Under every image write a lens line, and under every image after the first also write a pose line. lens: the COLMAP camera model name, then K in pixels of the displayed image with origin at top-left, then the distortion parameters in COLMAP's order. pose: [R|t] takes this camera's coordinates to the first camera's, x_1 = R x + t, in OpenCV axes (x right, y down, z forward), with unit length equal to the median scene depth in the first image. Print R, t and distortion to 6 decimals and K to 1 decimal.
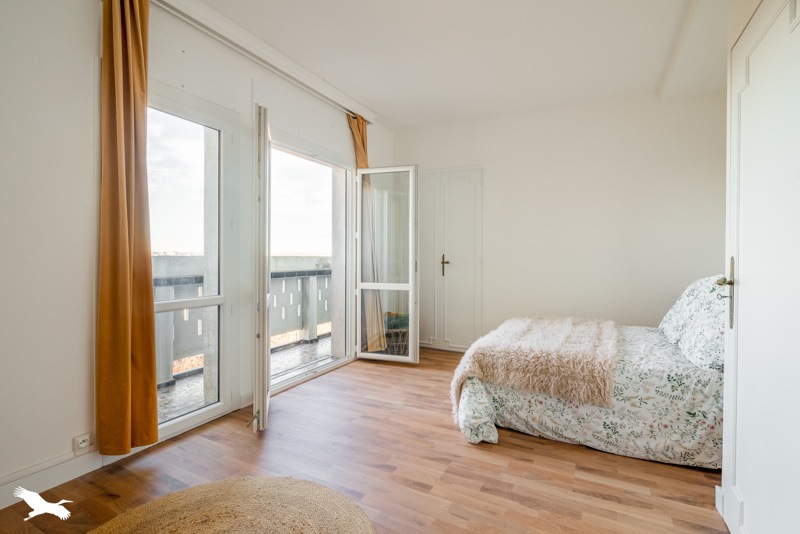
lens RADIAL K [[396.7, 0, 399.6], [0, 396.7, 259.5], [0, 0, 1]] dist [-0.002350, -0.000740]
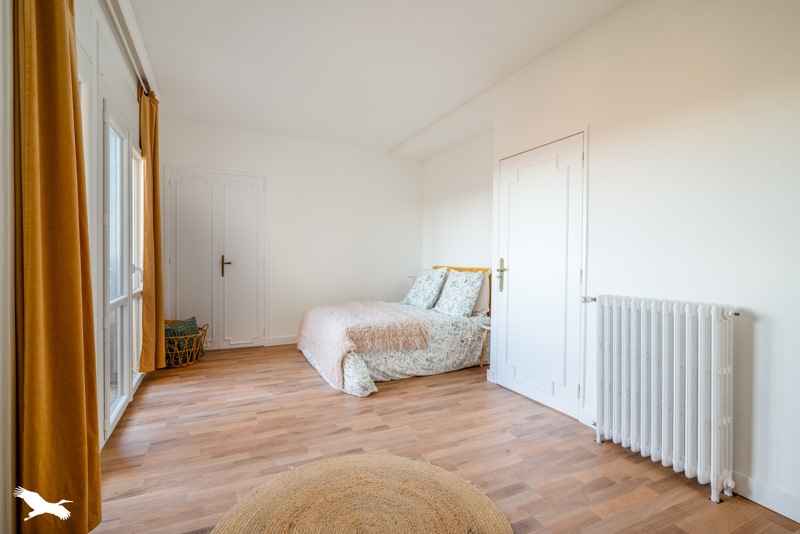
lens RADIAL K [[365.9, 0, 396.4], [0, 365.9, 266.6], [0, 0, 1]] dist [0.002355, 0.001298]
pose [[0.611162, -0.021398, 0.791216, -0.754716], [0.004702, 0.999715, 0.023404, -0.007316], [-0.791492, -0.010583, 0.611088, 0.167468]]
